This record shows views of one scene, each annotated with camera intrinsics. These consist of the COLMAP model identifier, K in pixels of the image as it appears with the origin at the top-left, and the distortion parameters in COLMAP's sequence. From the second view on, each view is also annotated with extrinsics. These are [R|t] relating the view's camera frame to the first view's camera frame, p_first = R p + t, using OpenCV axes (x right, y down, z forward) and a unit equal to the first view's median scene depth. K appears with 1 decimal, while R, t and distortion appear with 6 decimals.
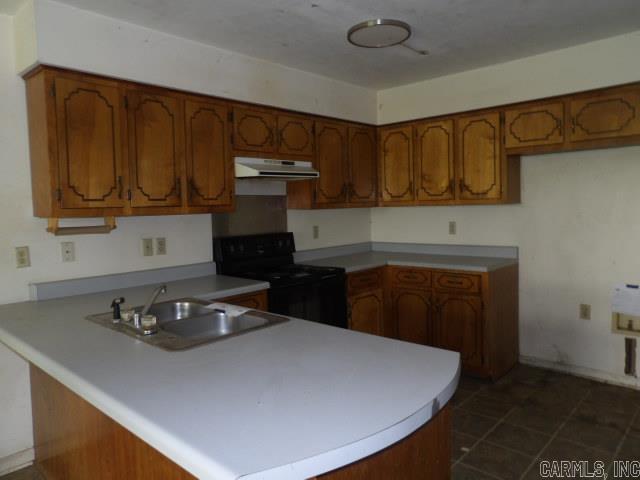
lens RADIAL K [[464.5, 0, 319.6], [0, 464.5, 235.8], [0, 0, 1]] dist [-0.030402, 0.065734]
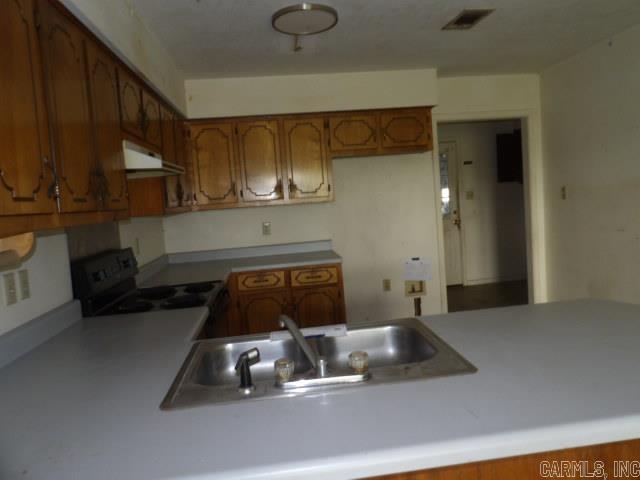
lens RADIAL K [[464.5, 0, 319.6], [0, 464.5, 235.8], [0, 0, 1]] dist [-0.030402, 0.065734]
pose [[0.657466, -0.082083, 0.749000, -0.462271], [0.104901, 0.994339, 0.016889, -0.007580], [-0.746147, 0.067467, 0.662355, 0.293793]]
